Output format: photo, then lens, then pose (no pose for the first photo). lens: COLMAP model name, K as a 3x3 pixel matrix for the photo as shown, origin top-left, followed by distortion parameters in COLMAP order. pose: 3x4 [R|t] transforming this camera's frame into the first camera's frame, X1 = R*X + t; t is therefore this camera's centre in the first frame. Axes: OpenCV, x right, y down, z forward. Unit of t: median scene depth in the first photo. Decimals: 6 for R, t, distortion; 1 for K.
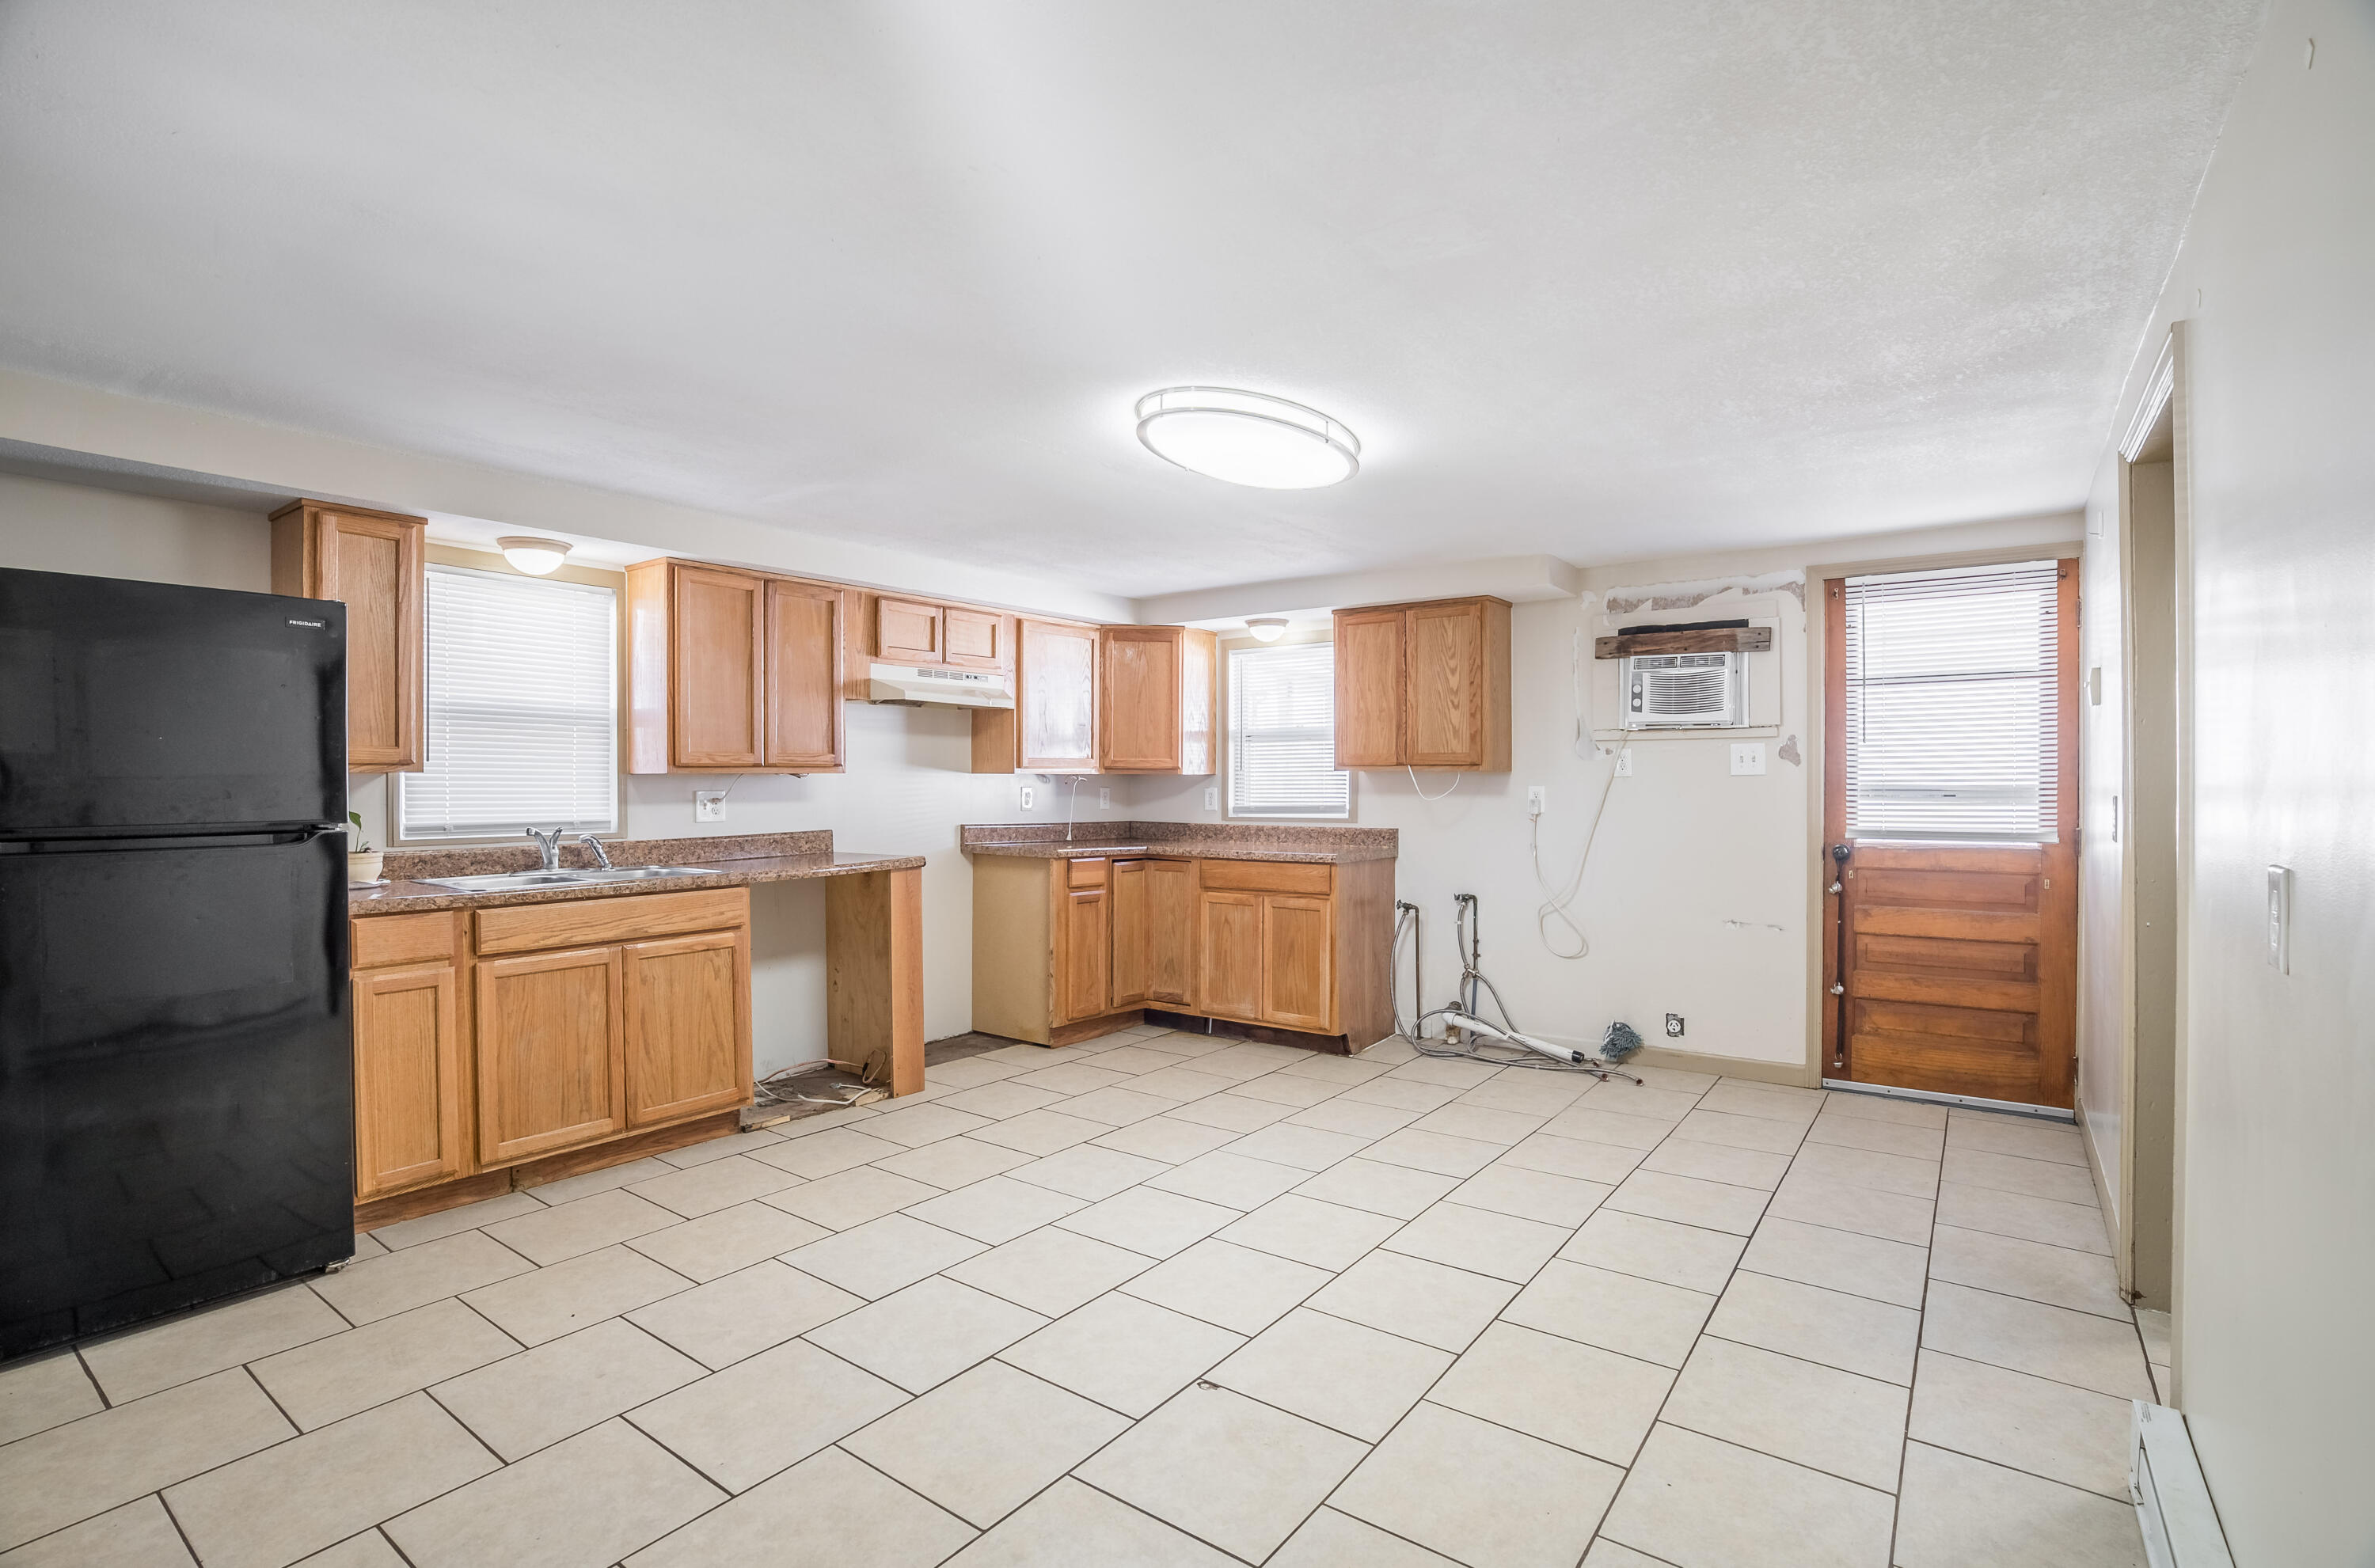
lens RADIAL K [[1105.5, 0, 1187.5], [0, 1105.5, 784.0], [0, 0, 1]] dist [-0.083911, 0.026933]
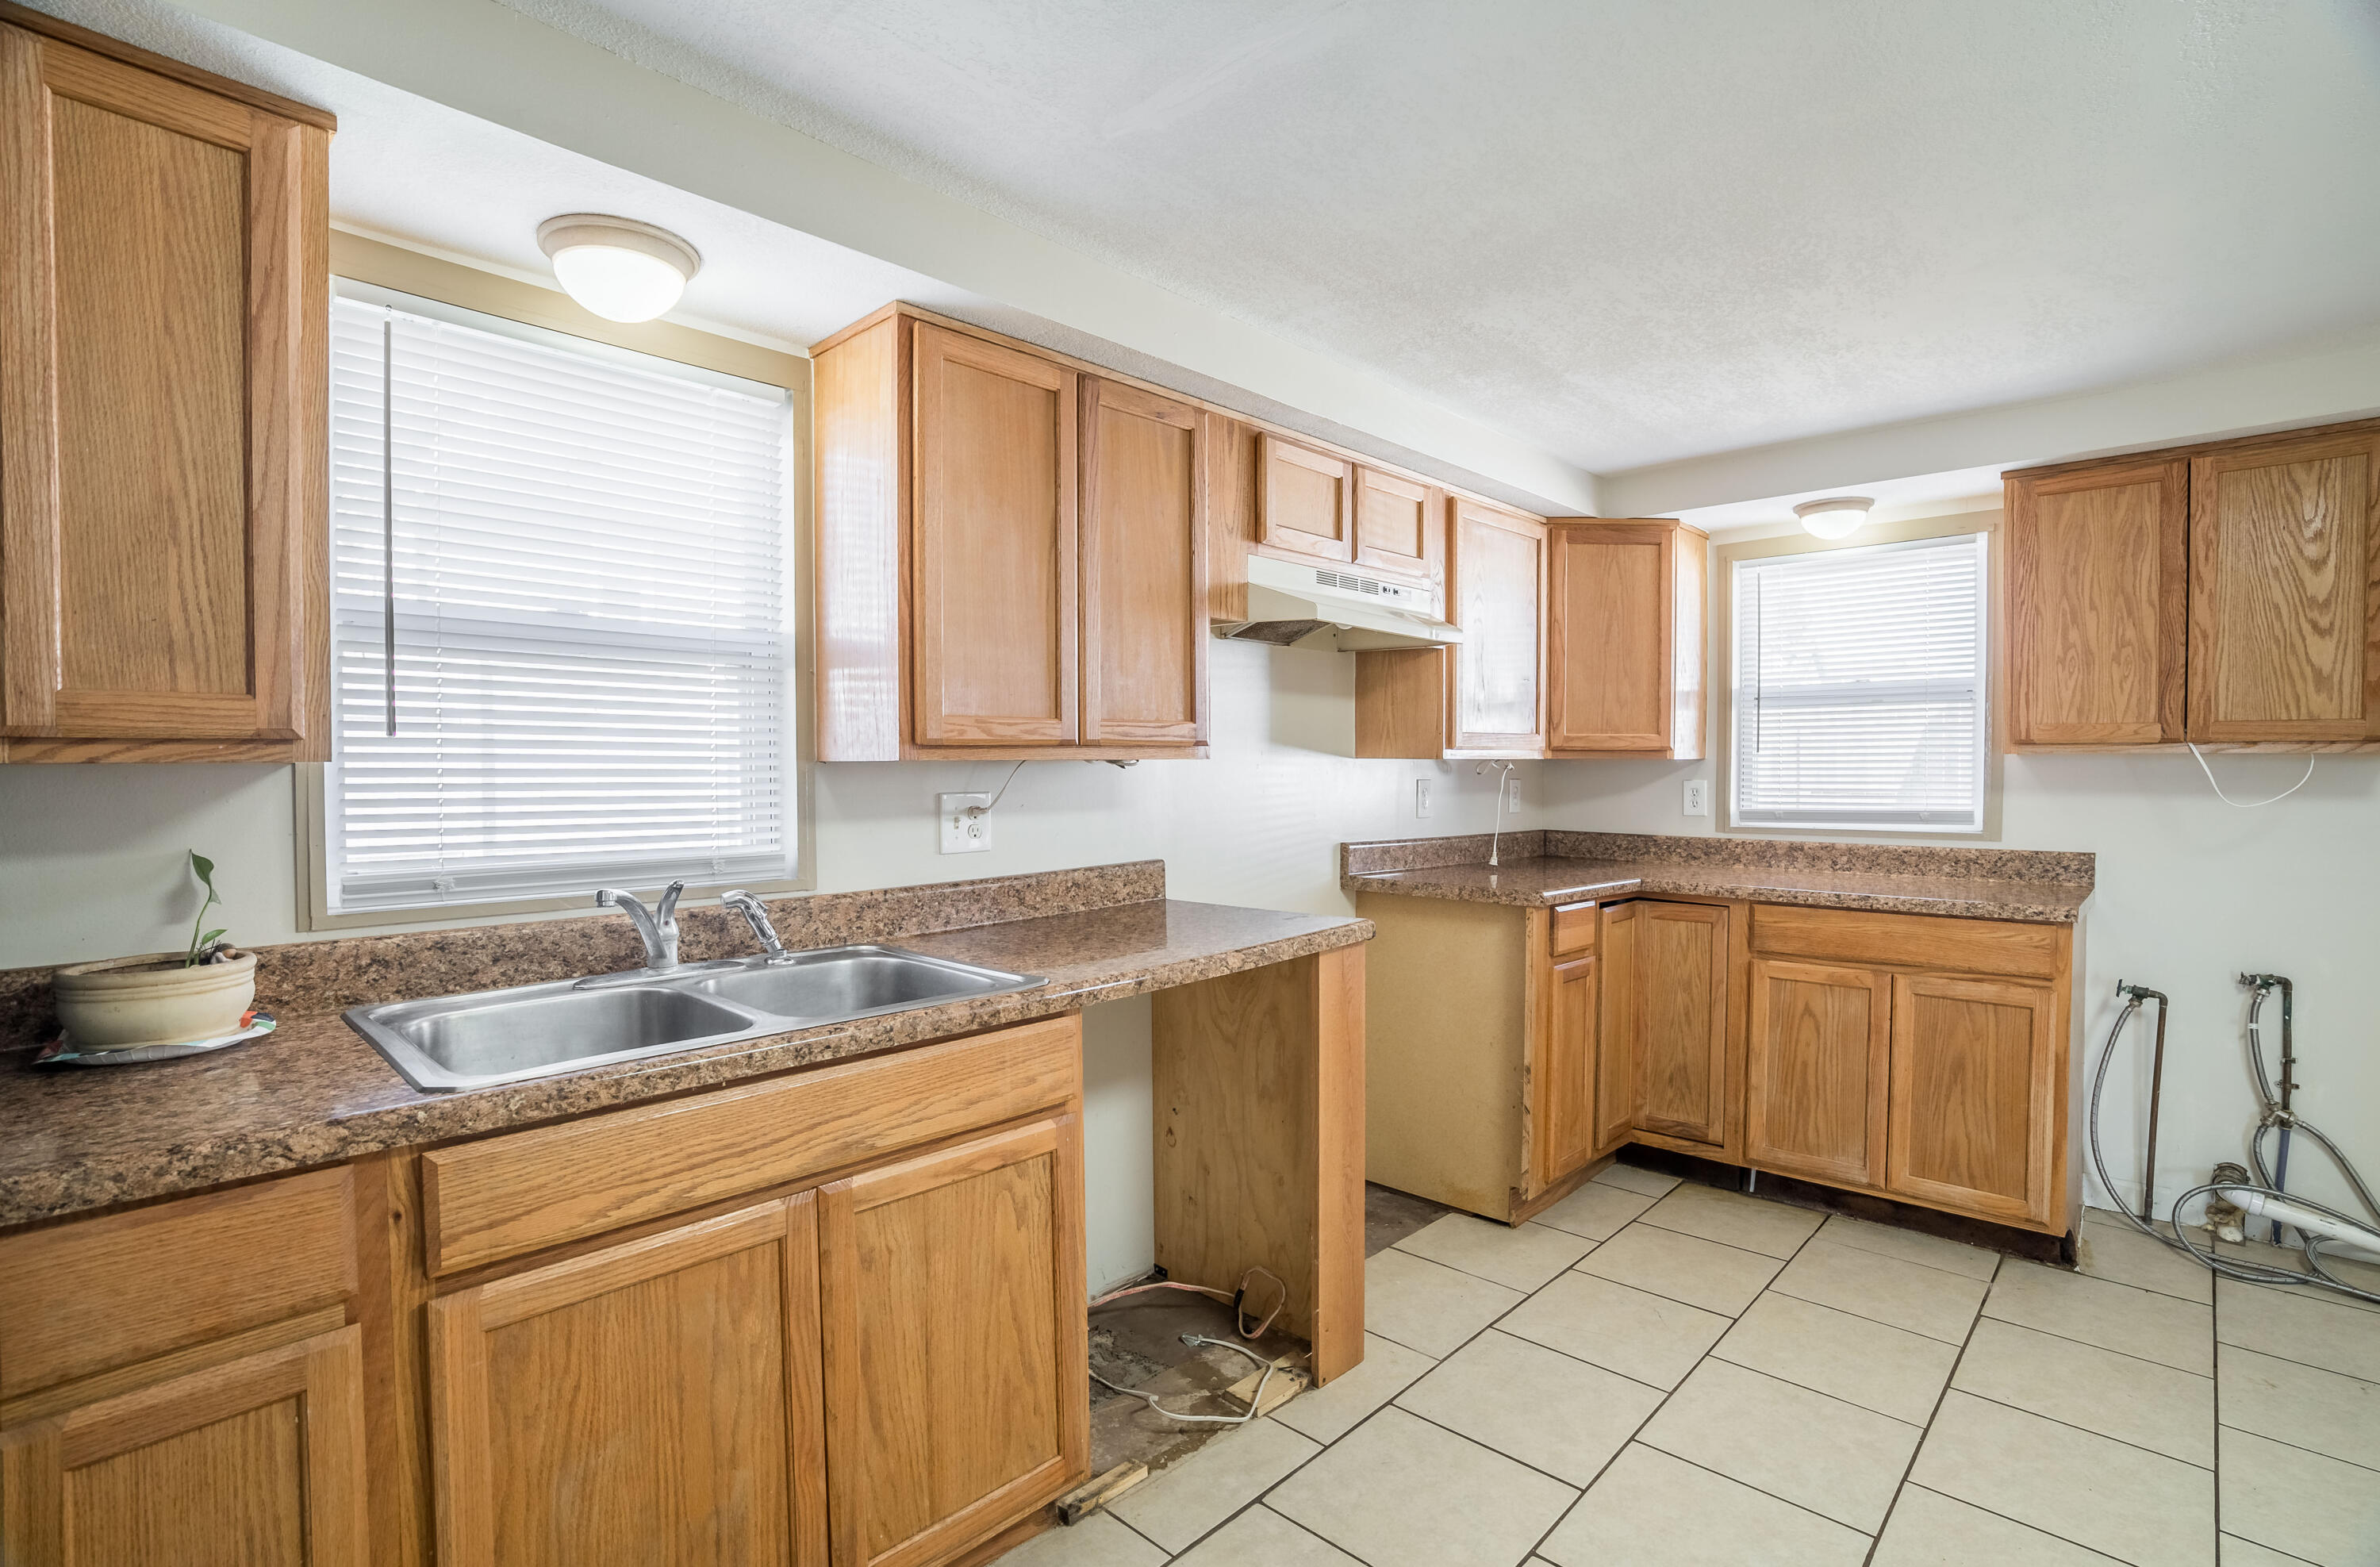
lens RADIAL K [[1108.0, 0, 1190.0], [0, 1108.0, 783.5], [0, 0, 1]] dist [-0.083911, 0.026933]
pose [[0.991088, 0.000895, -0.133209, -0.253158], [0.001104, 0.999888, 0.014933, -0.006028], [0.133208, -0.014947, 0.990975, 0.473443]]
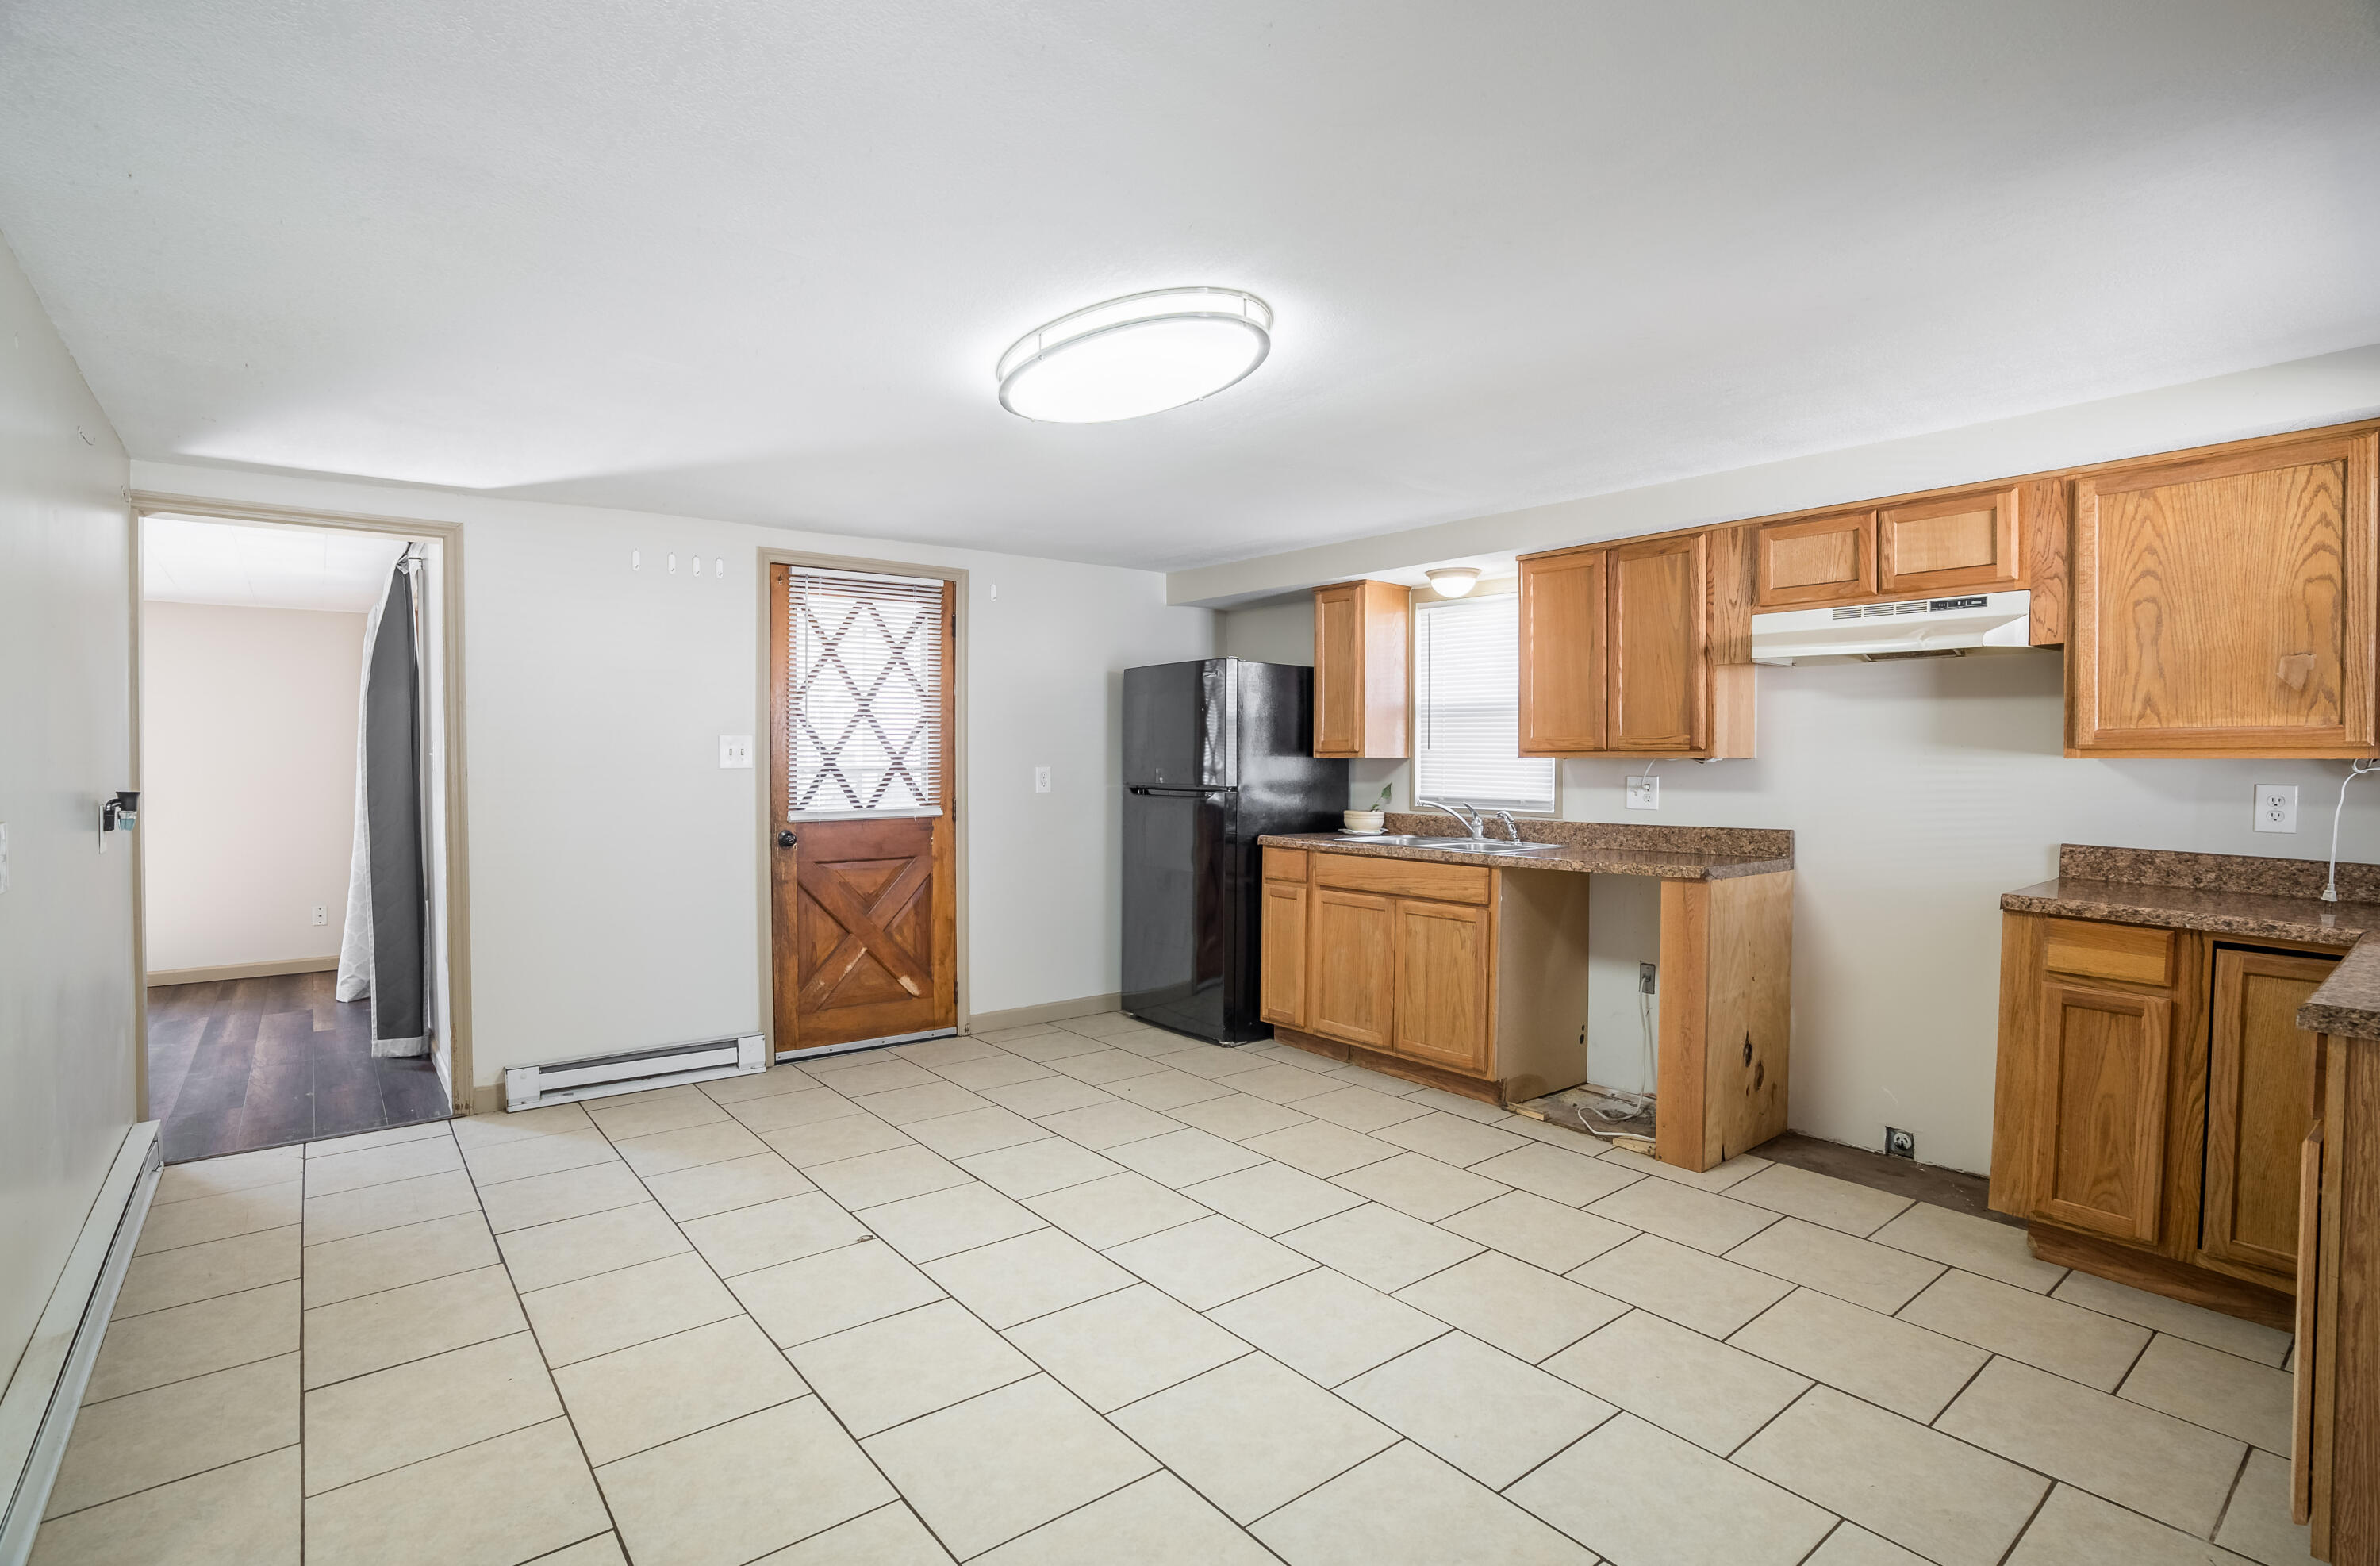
lens RADIAL K [[1107.9, 0, 1190.0], [0, 1107.9, 783.0], [0, 0, 1]] dist [-0.083911, 0.026933]
pose [[-0.250308, 0.022683, -0.967901, 0.568395], [-0.007405, 0.999651, 0.025342, -0.008998], [0.968138, 0.013511, -0.250053, 0.833648]]
